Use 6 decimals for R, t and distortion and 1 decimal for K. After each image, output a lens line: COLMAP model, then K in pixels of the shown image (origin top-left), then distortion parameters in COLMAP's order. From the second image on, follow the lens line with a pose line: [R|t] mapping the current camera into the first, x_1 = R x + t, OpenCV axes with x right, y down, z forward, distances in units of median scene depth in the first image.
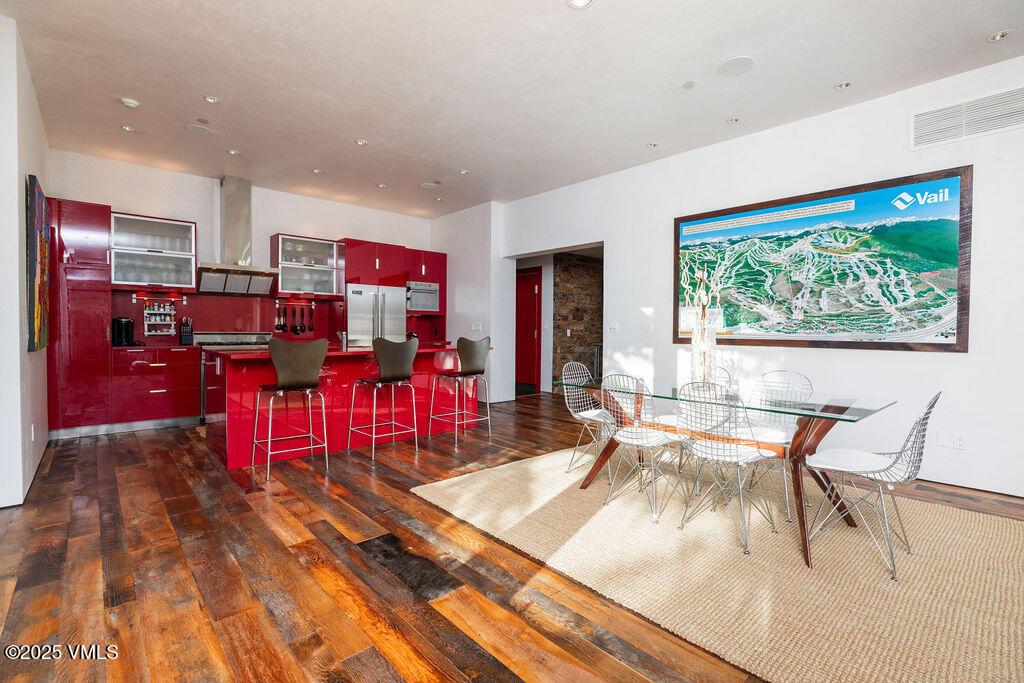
lens RADIAL K [[471.9, 0, 512.0], [0, 471.9, 341.5], [0, 0, 1]] dist [-0.001299, 0.000165]
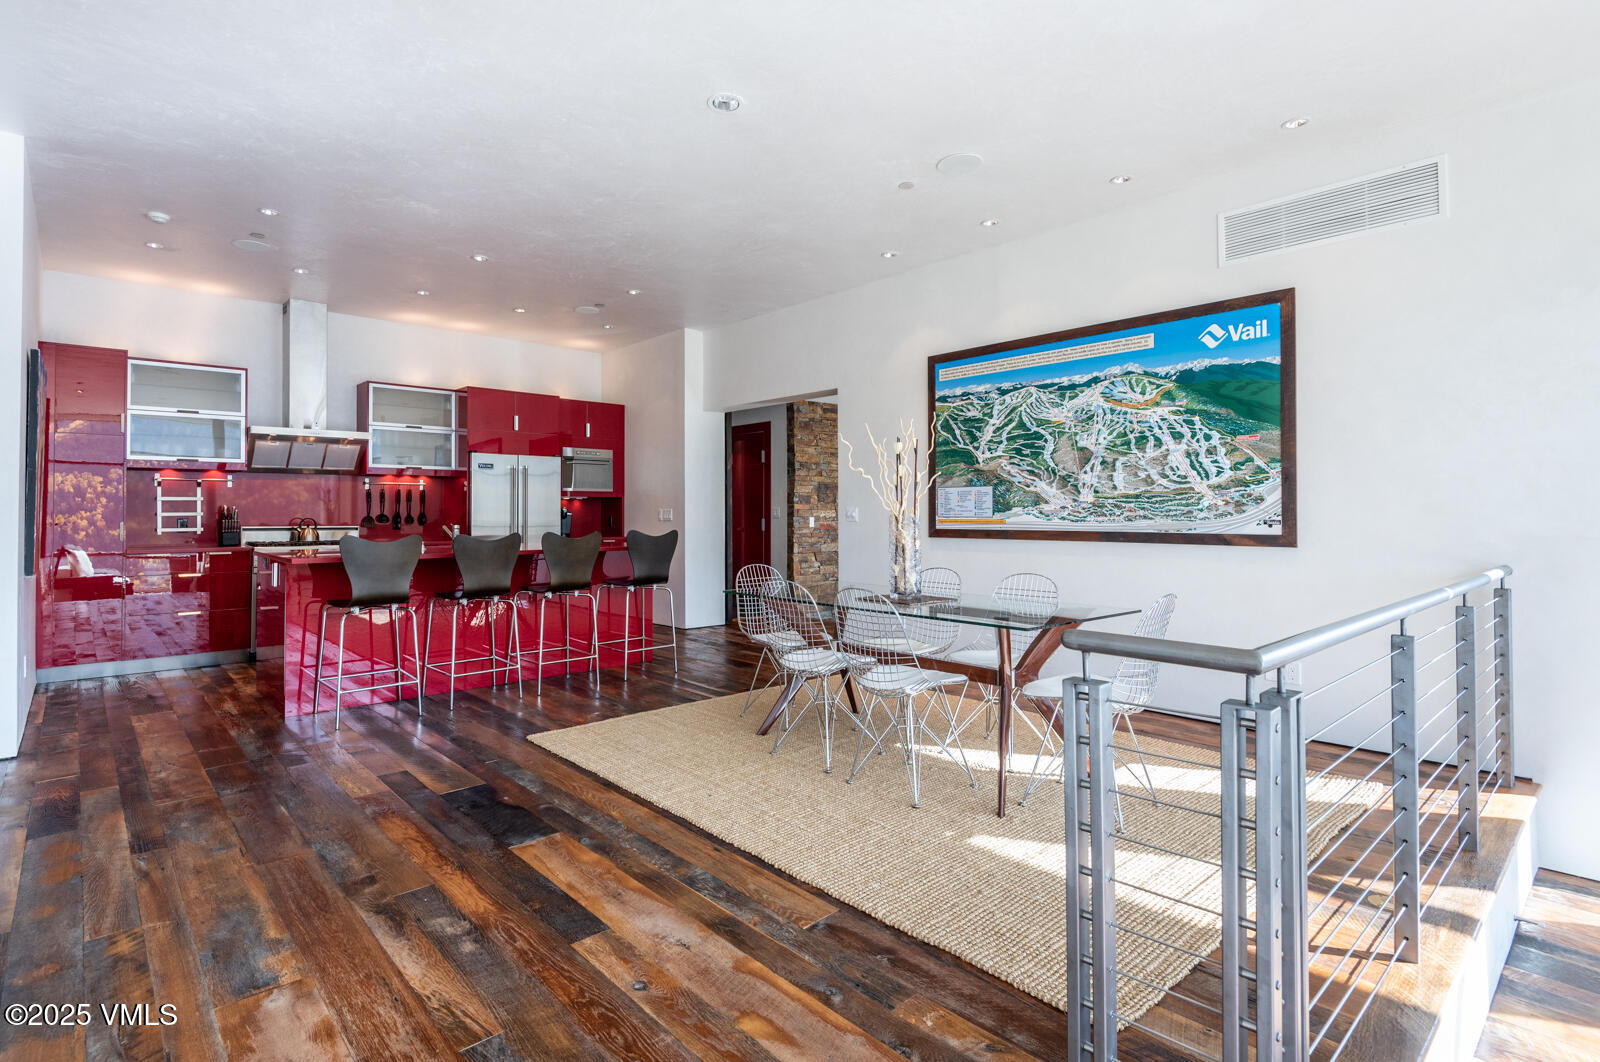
lens RADIAL K [[769.2, 0, 733.0], [0, 769.2, 509.5], [0, 0, 1]] dist [0.058121, -0.038315]
pose [[0.999350, -0.010036, -0.034615, 0.138938], [0.008849, 0.999373, -0.034272, -0.000772], [0.034938, 0.033943, 0.998813, -0.200732]]
